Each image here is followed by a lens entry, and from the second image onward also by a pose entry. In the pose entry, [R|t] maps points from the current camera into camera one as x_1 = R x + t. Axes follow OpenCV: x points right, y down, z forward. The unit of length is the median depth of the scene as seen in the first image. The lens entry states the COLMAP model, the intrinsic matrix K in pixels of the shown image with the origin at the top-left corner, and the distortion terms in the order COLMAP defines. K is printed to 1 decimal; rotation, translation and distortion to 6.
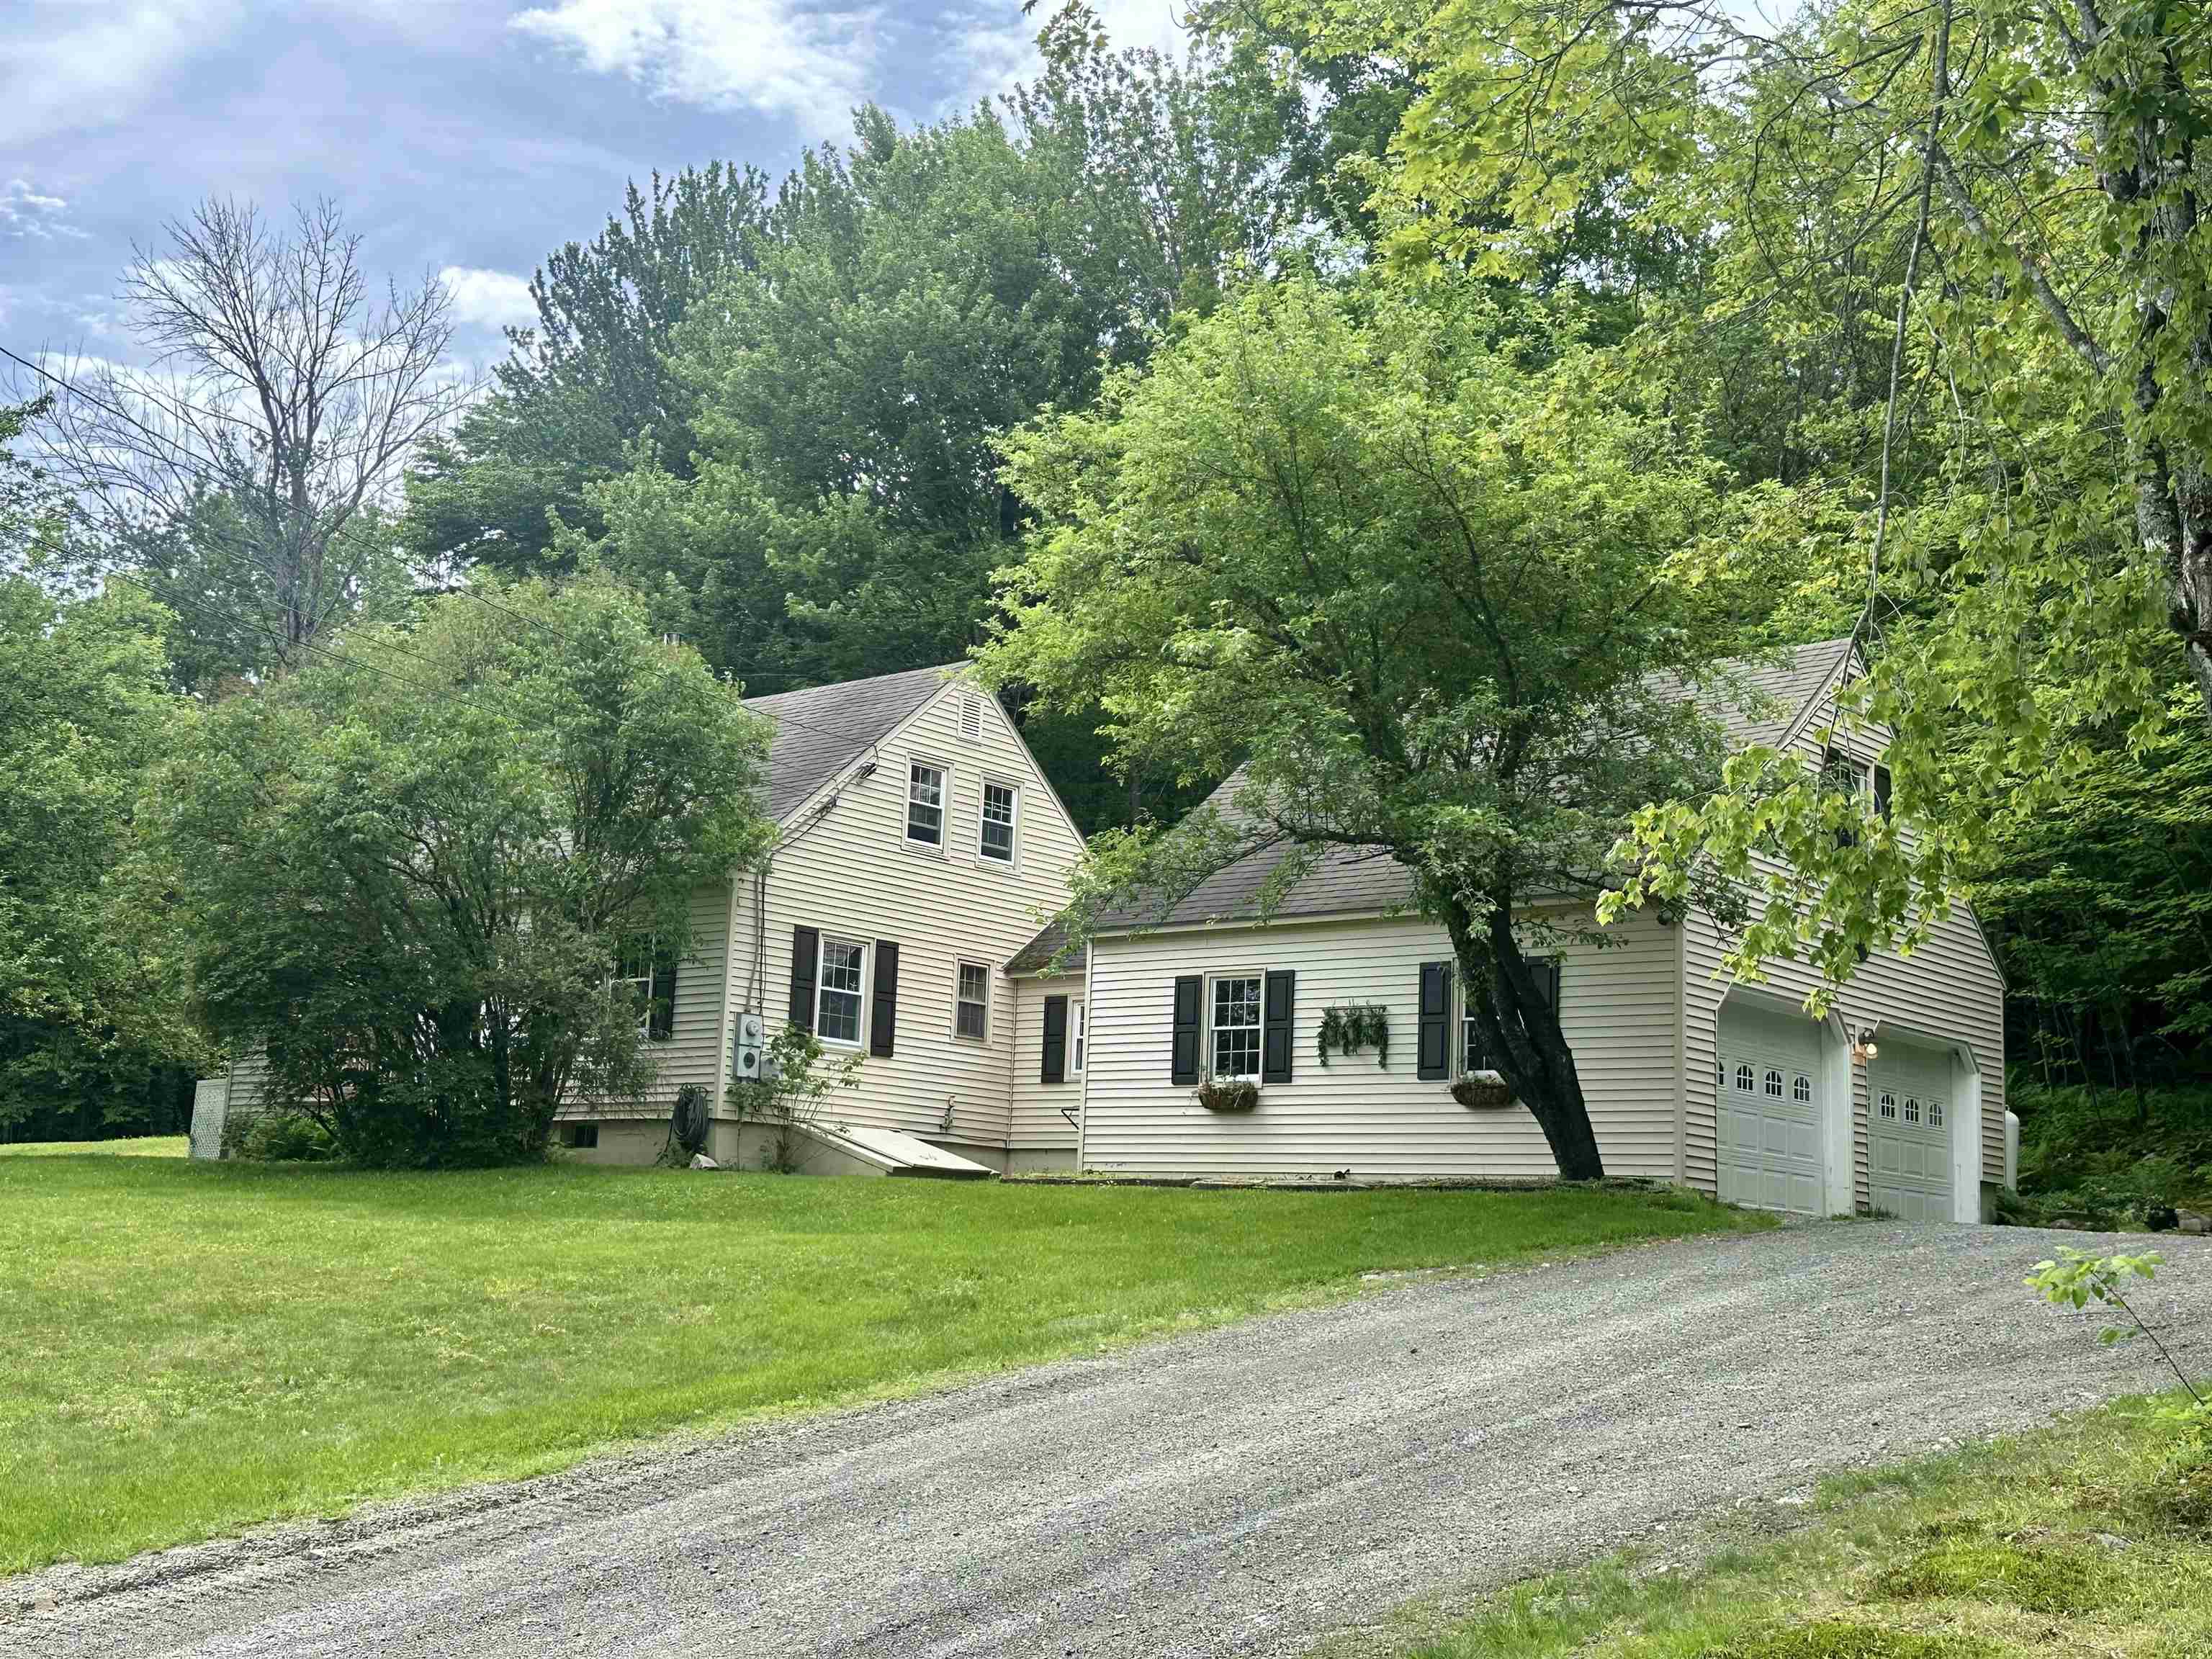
lens RADIAL K [[2633.3, 0, 1085.0], [0, 2633.3, 829.5], [0, 0, 1]] dist [0.029586, 0.000000]
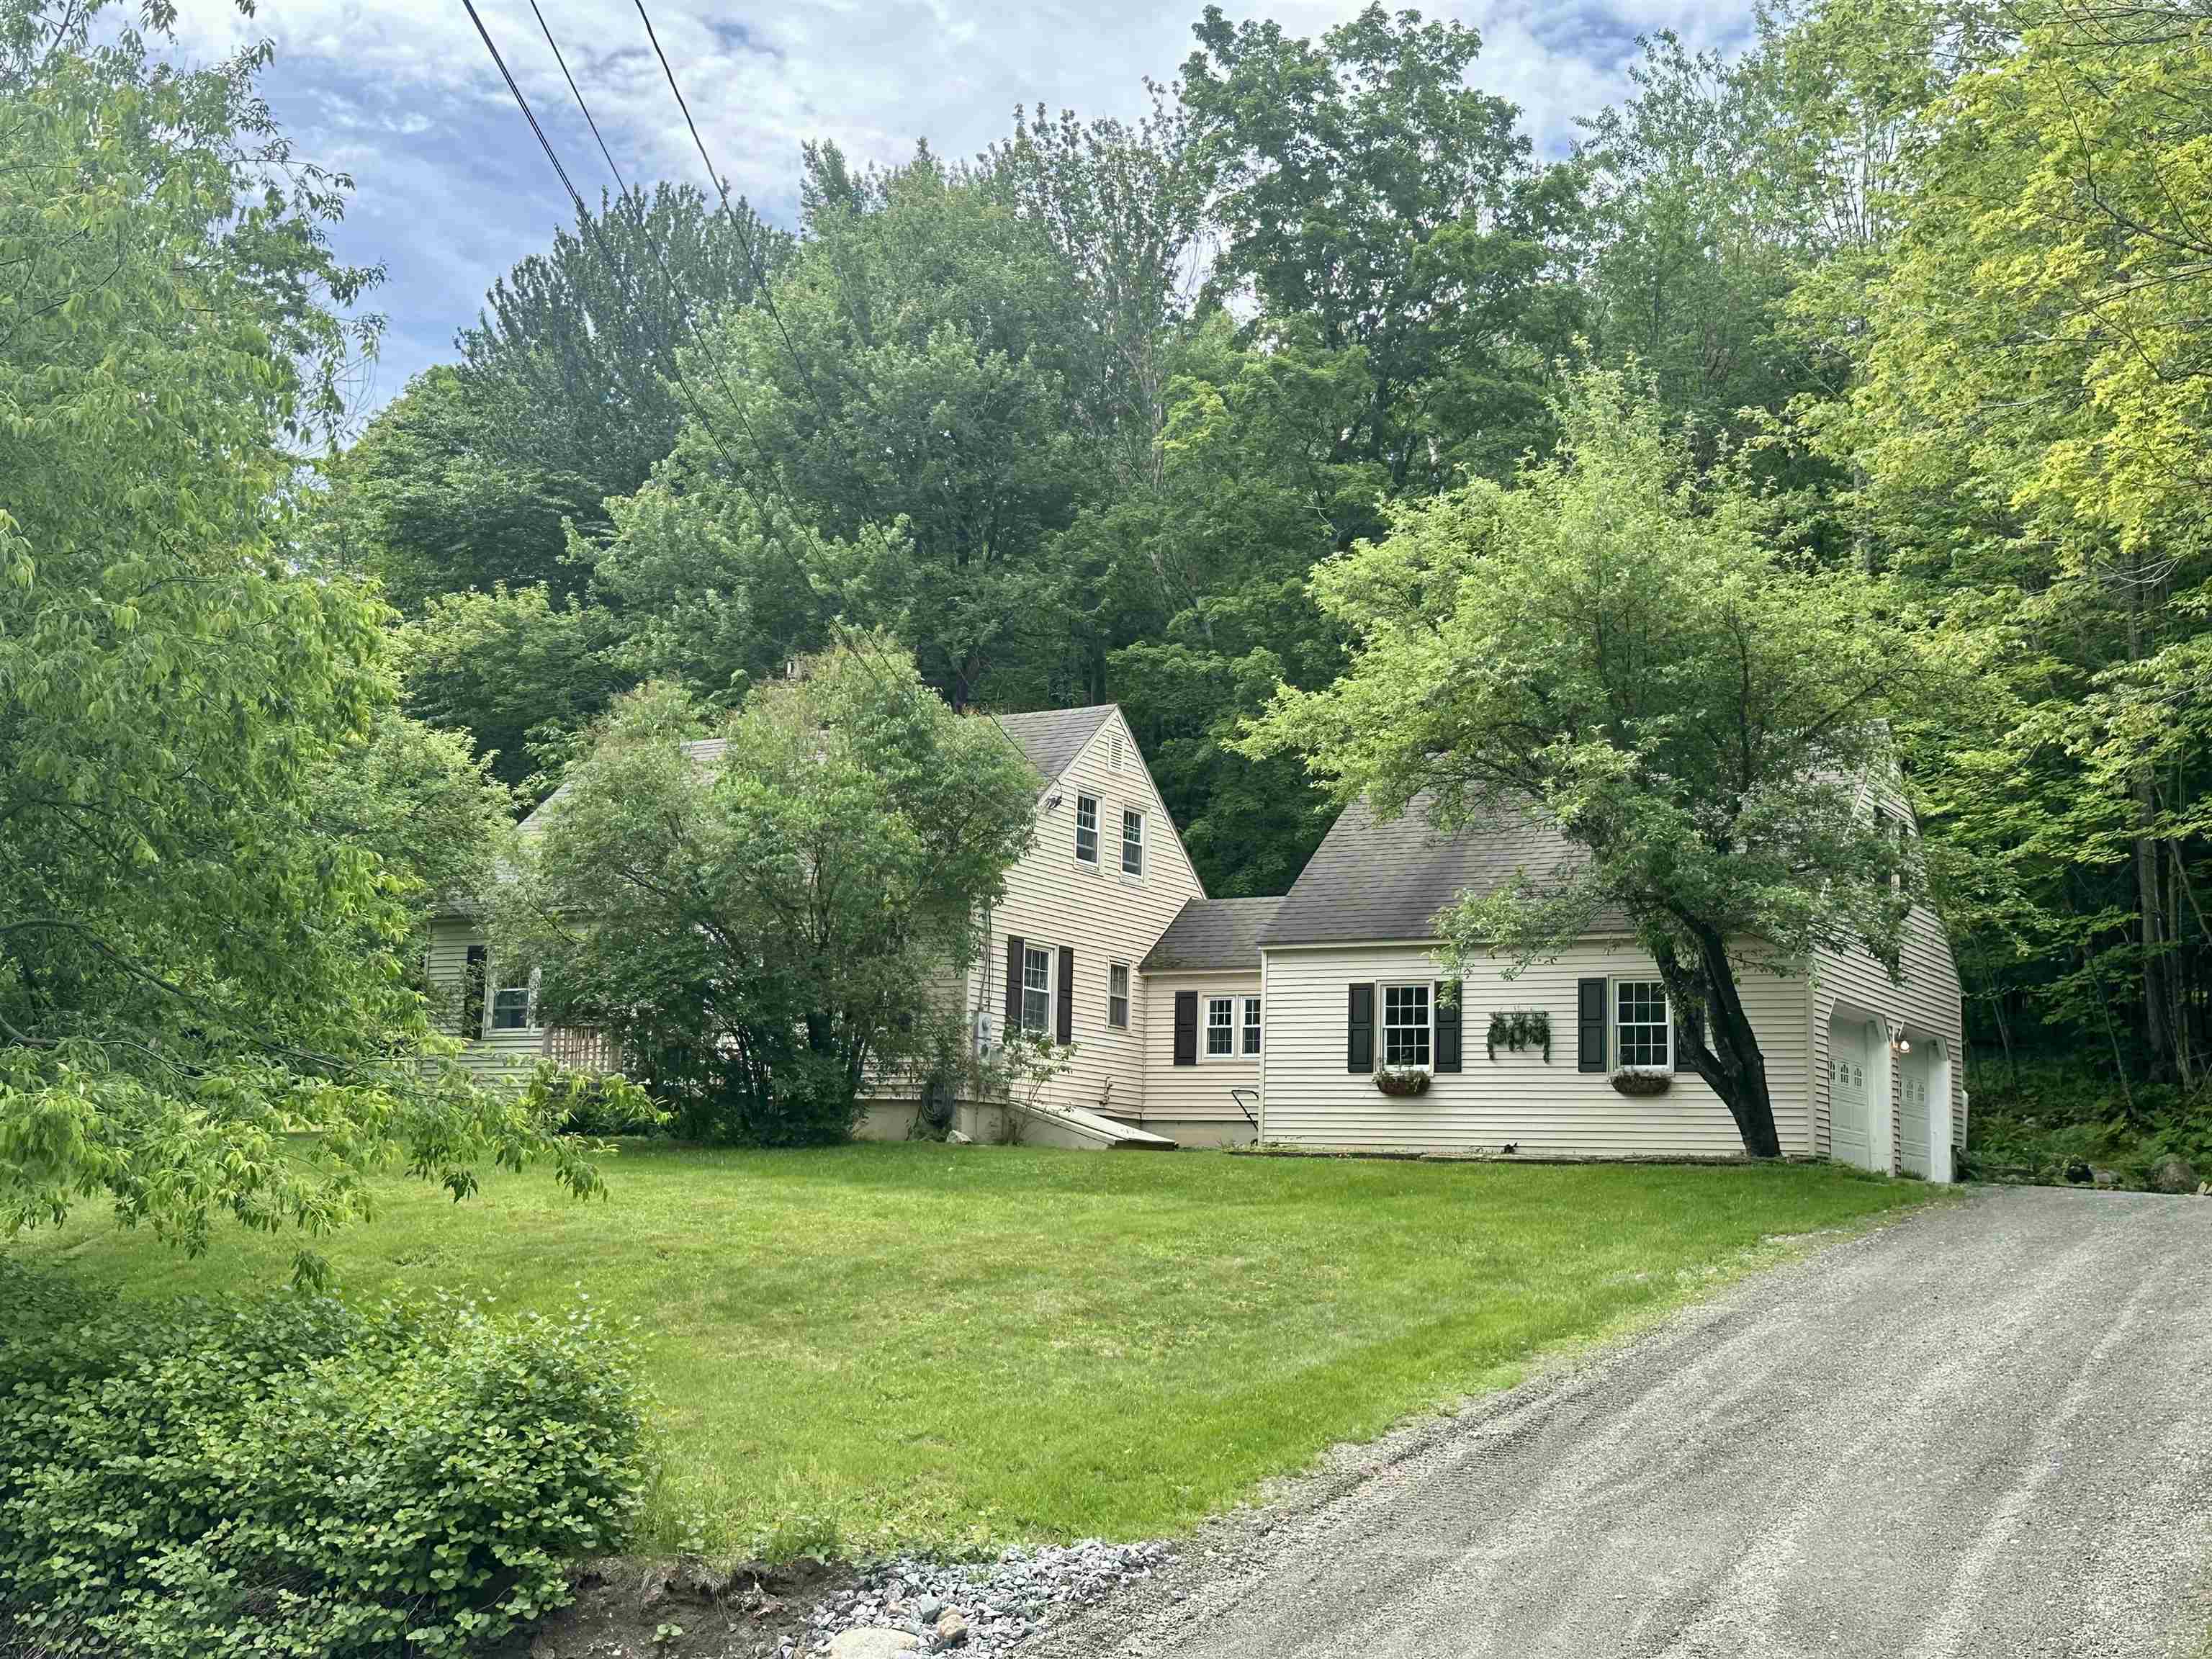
lens RADIAL K [[2633.3, 0, 1107.0], [0, 2633.3, 826.0], [0, 0, 1]] dist [0.029586, 0.000000]
pose [[0.985163, 0.013214, 0.171112, -0.278551], [-0.017595, 0.999555, 0.024108, -0.043276], [-0.170717, -0.026761, 0.984957, -0.173303]]
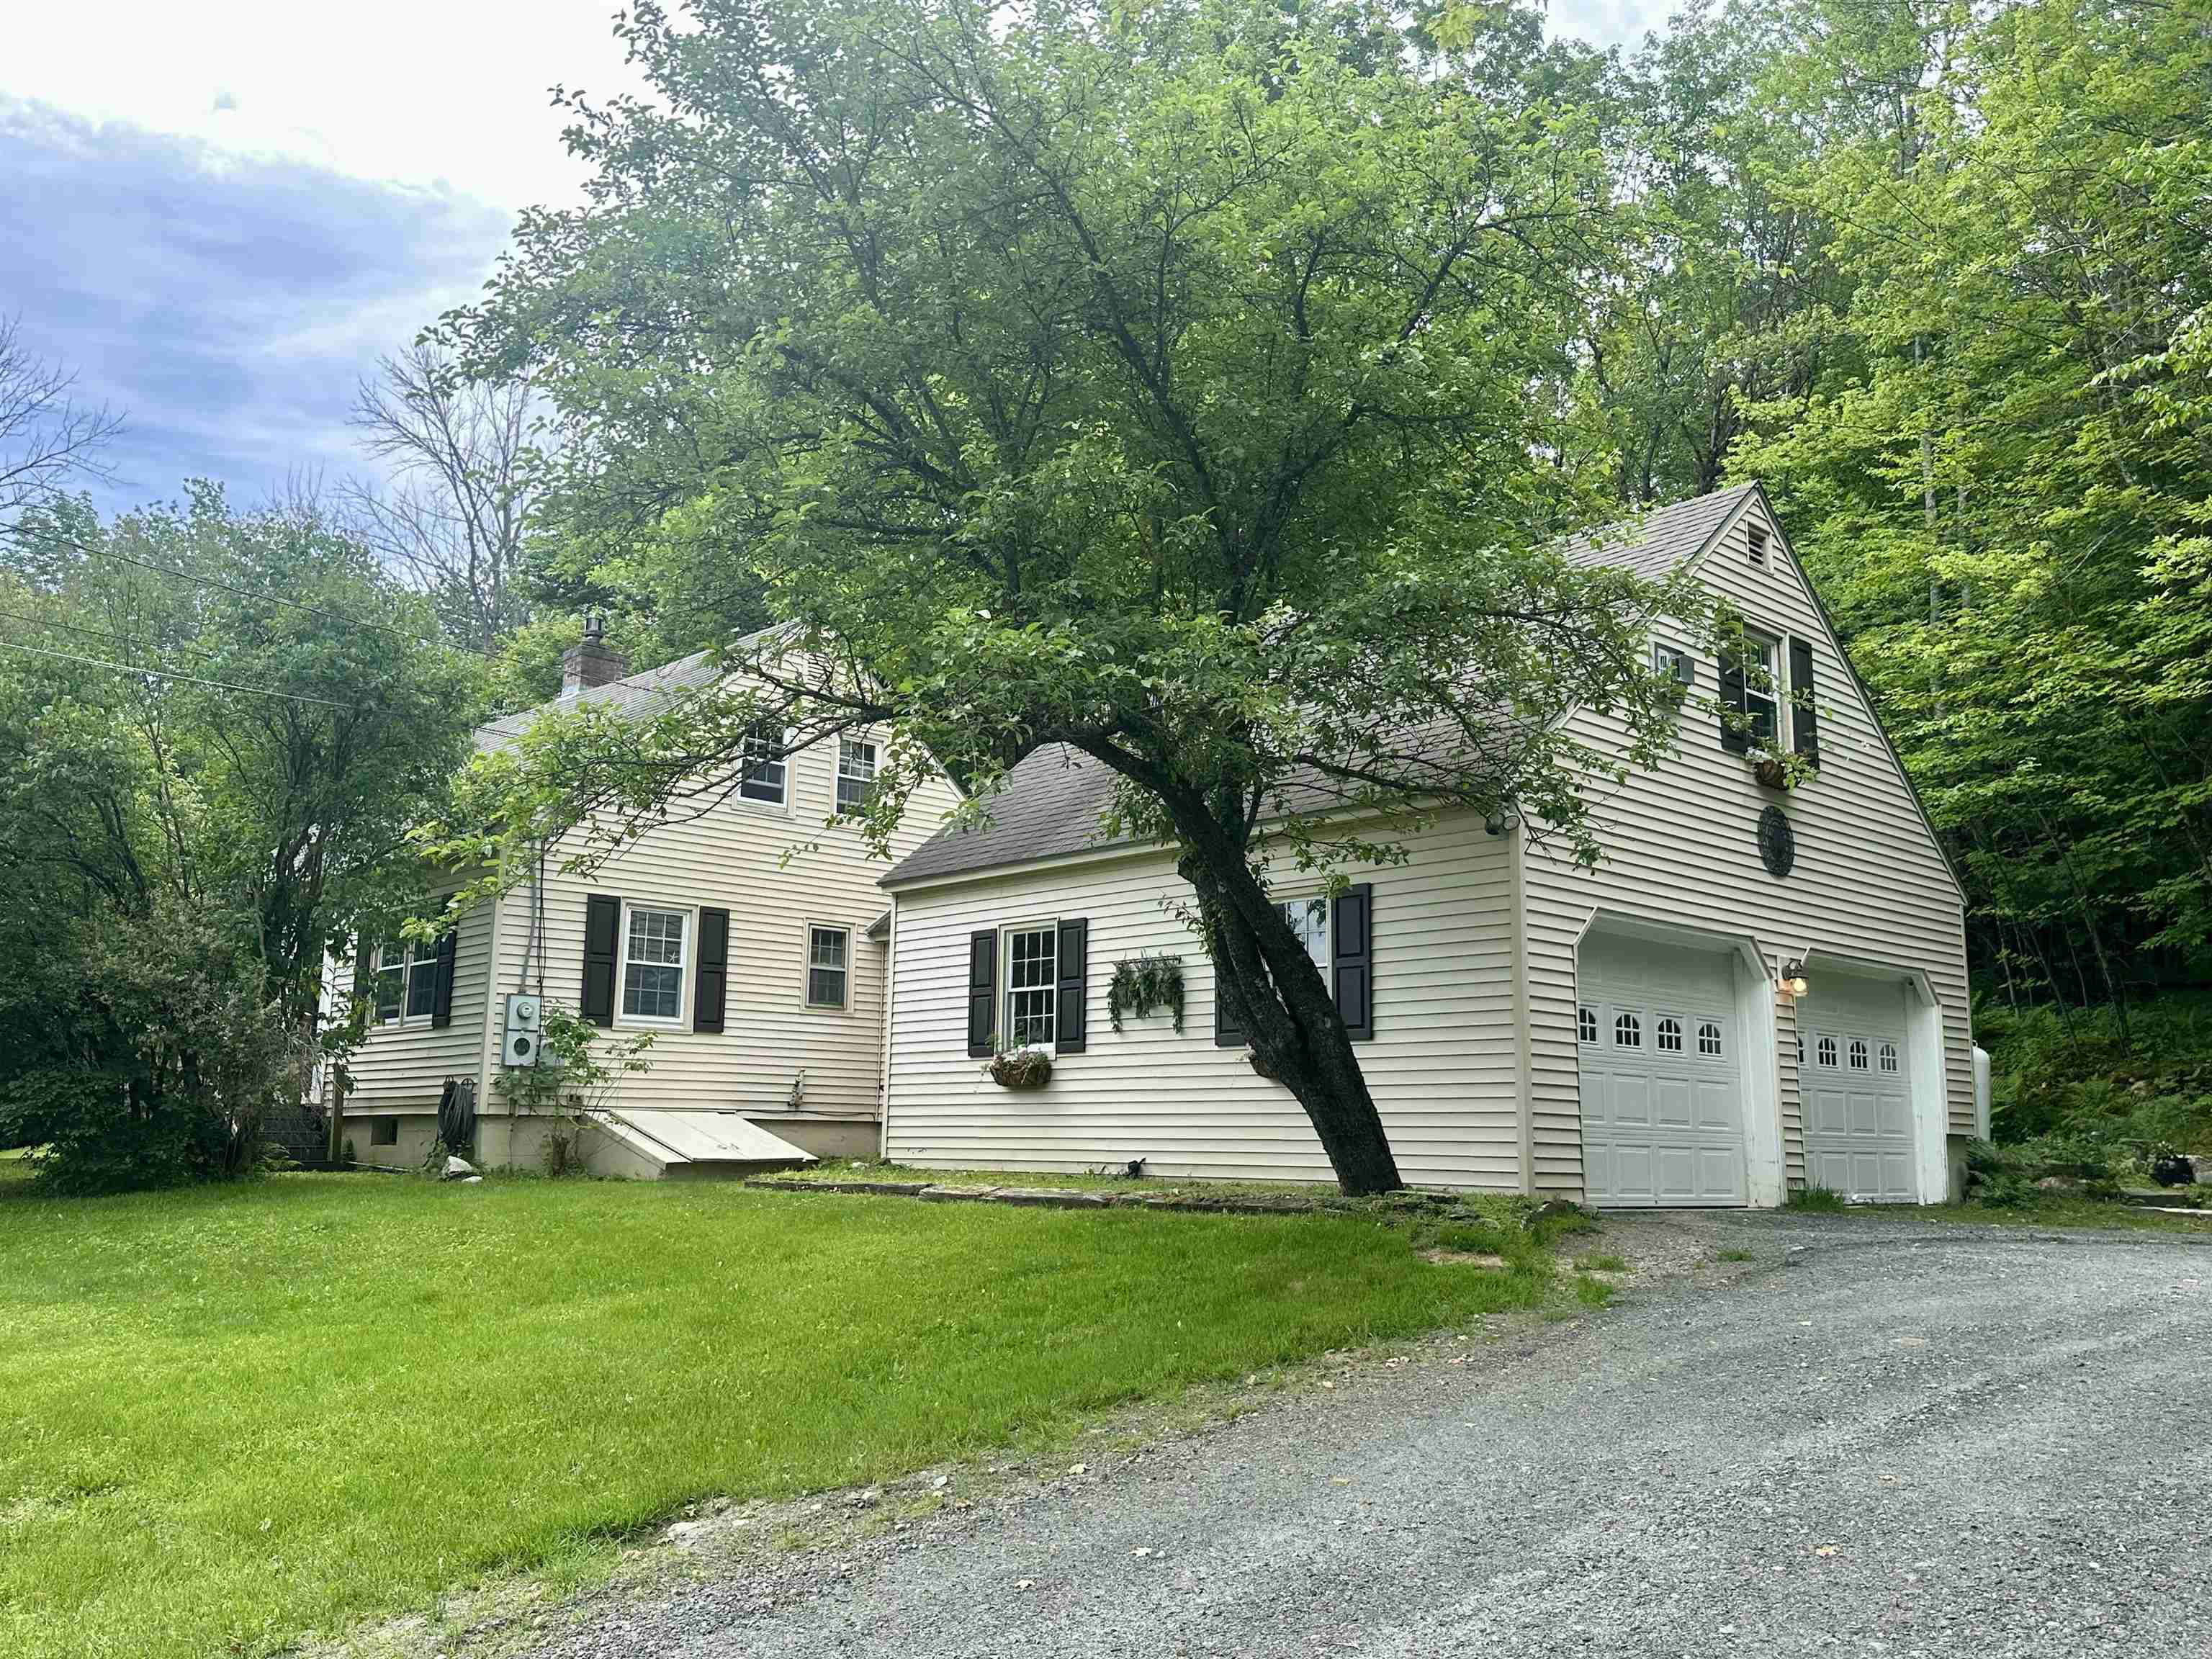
lens RADIAL K [[1842.0, 0, 1114.3], [0, 1842.0, 834.3], [0, 0, 1]] dist [0.049861, -0.093181]
pose [[0.994915, -0.048133, -0.088469, 0.133005], [0.047977, 0.998841, -0.003886, 0.027849], [0.088553, -0.000379, 0.996071, 0.392823]]
